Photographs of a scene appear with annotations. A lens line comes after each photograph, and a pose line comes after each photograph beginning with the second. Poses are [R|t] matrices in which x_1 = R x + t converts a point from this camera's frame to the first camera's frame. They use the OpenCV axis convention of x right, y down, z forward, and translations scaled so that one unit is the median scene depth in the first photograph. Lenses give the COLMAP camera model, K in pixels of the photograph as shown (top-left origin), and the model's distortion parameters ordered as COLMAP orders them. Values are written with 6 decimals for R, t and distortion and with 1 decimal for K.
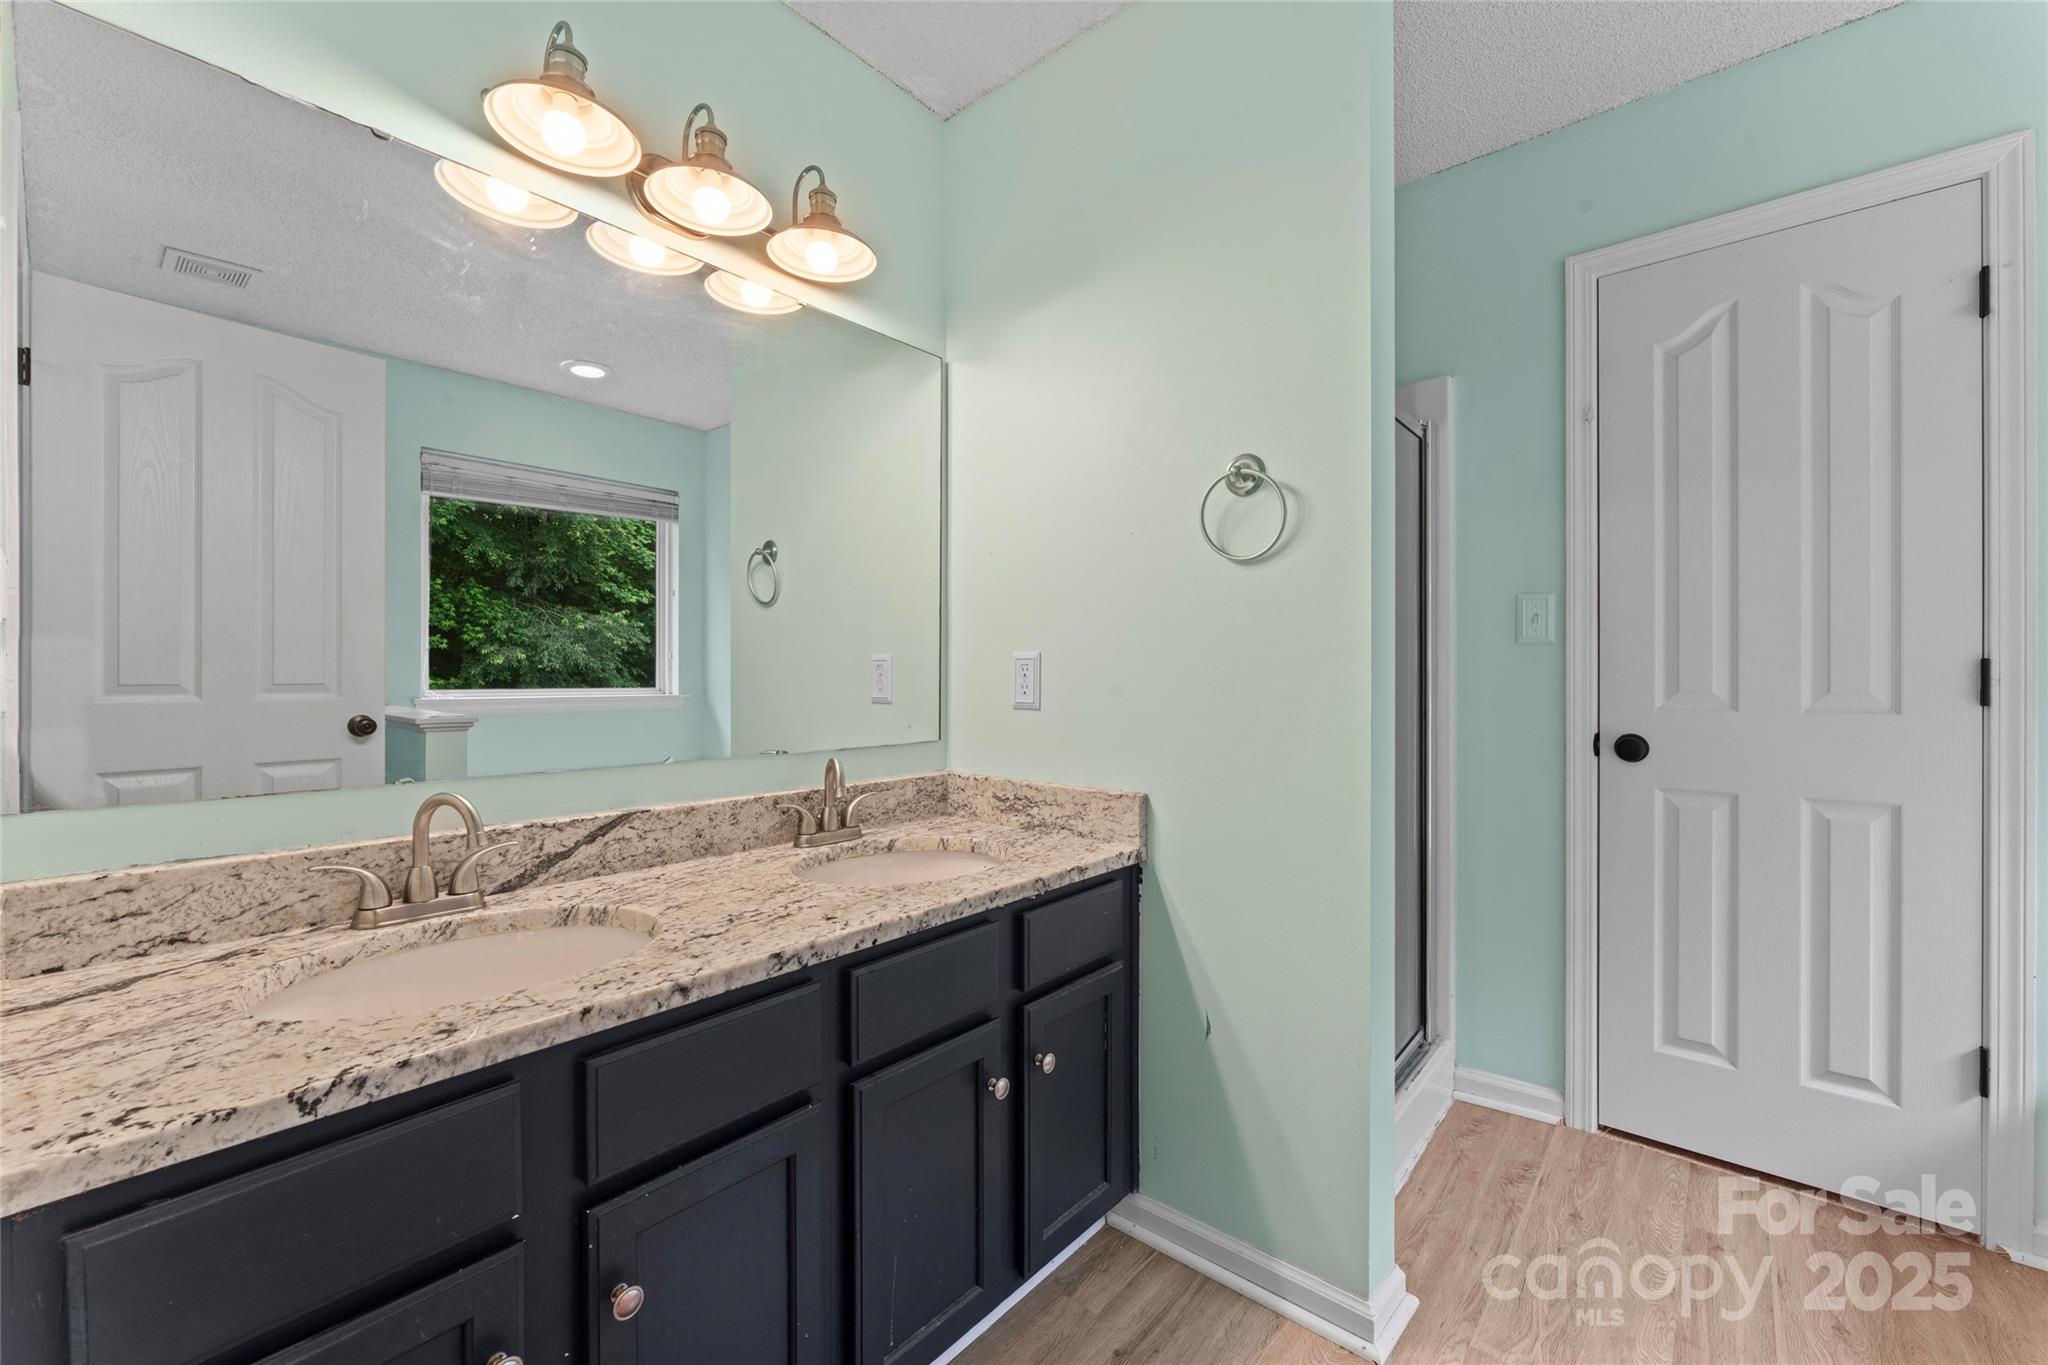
lens RADIAL K [[820.9, 0, 1018.7], [0, 820.9, 681.7], [0, 0, 1]] dist [-0.007126, 0.000421]
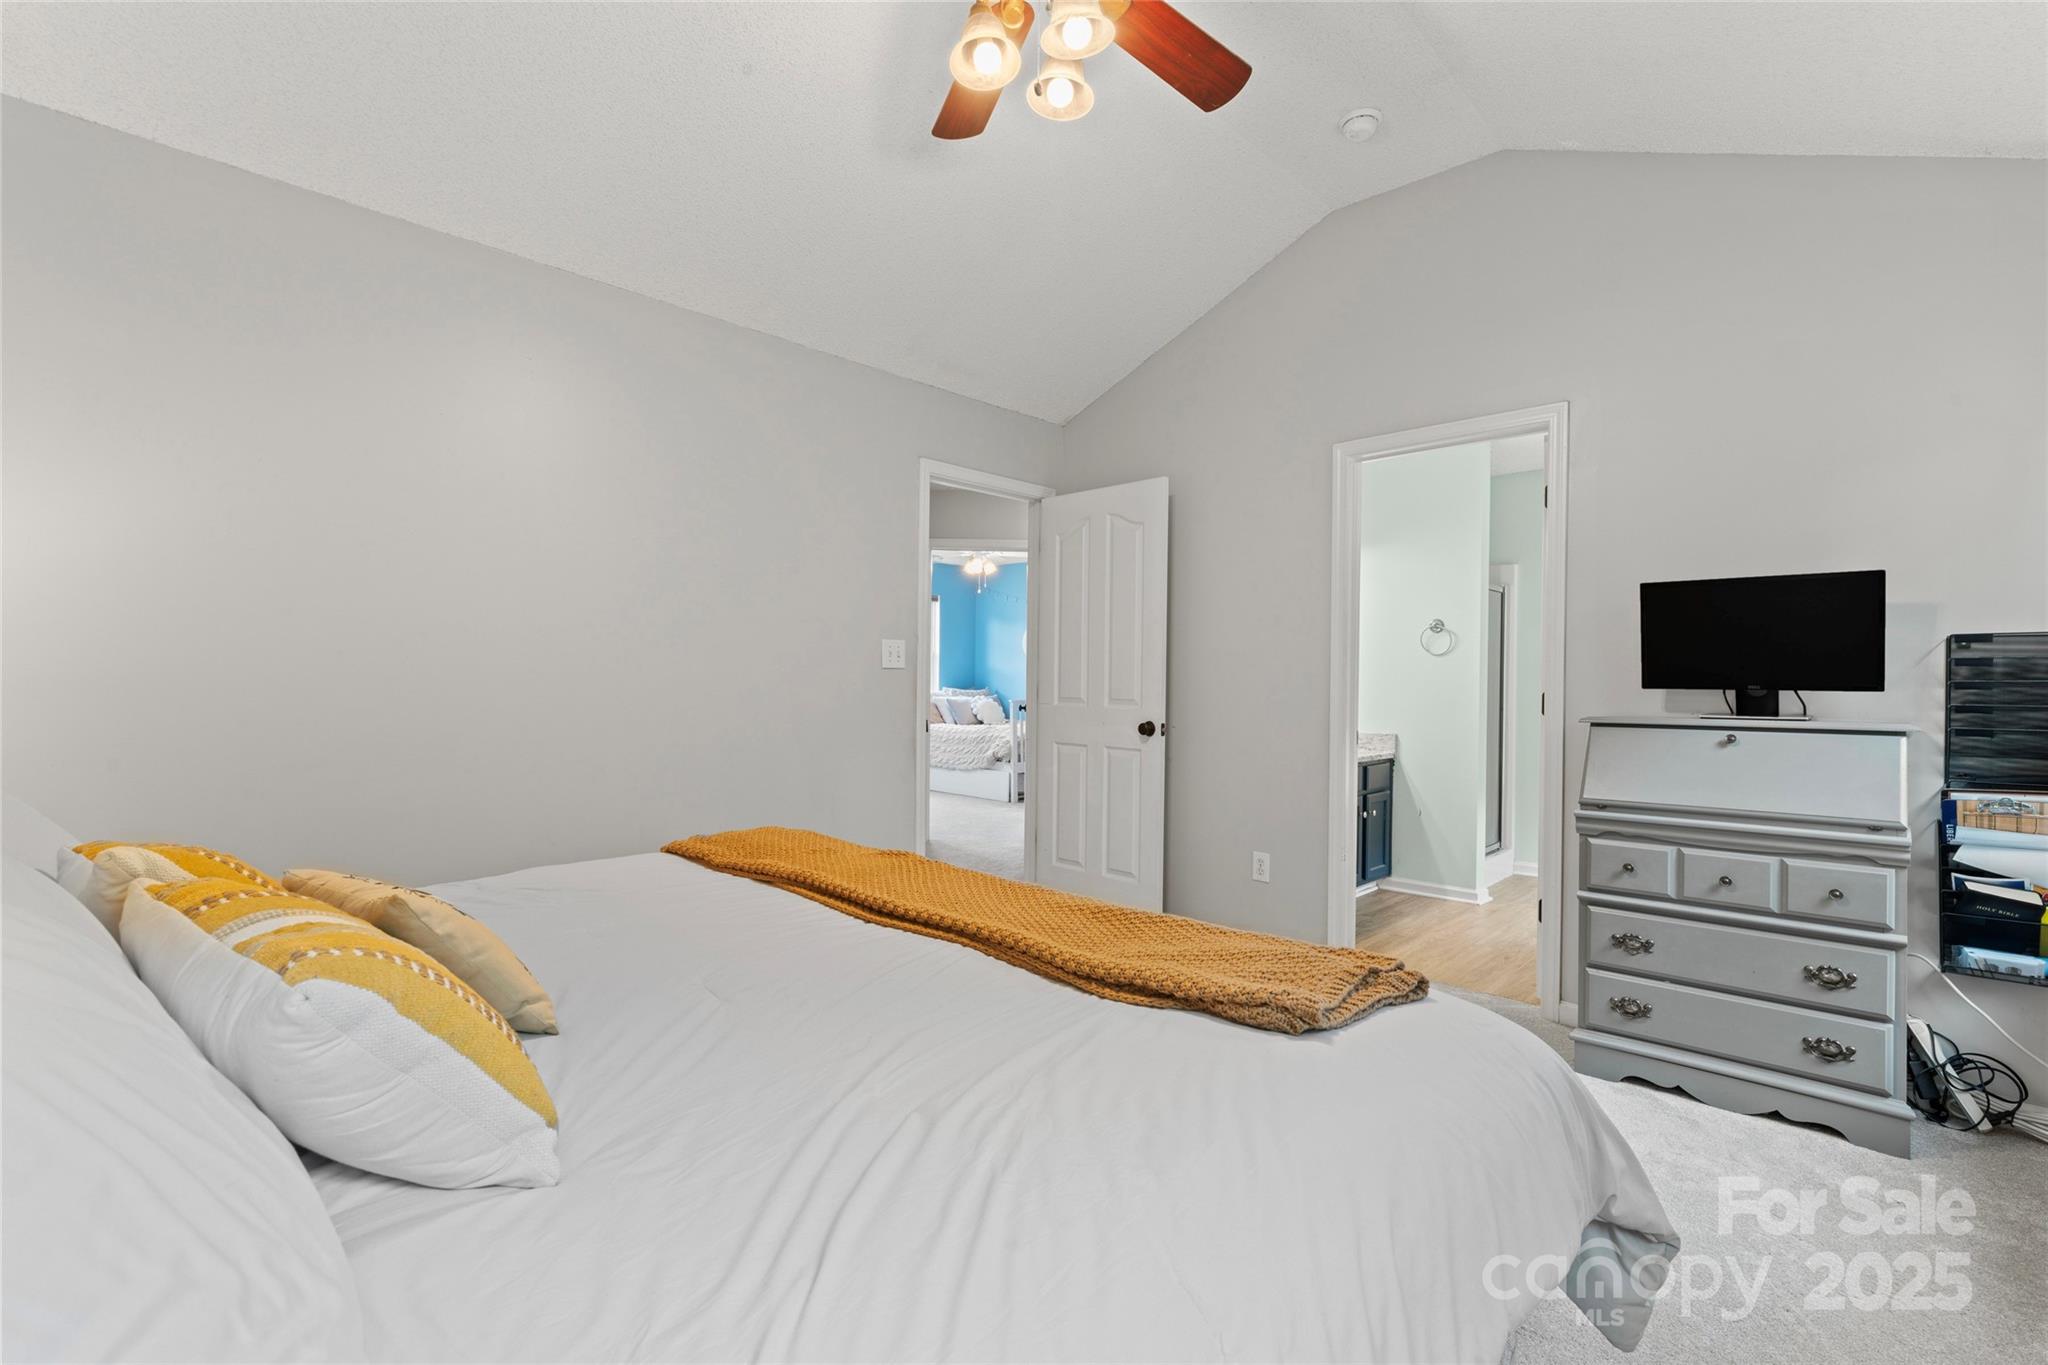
lens RADIAL K [[915.3, 0, 1028.4], [0, 915.3, 679.3], [0, 0, 1]] dist [-0.002053, -0.000554]
pose [[0.998521, 0.019394, -0.050782, -0.367316], [-0.020107, 0.999706, -0.013553, 0.006723], [0.050504, 0.014554, 0.998618, -0.851689]]
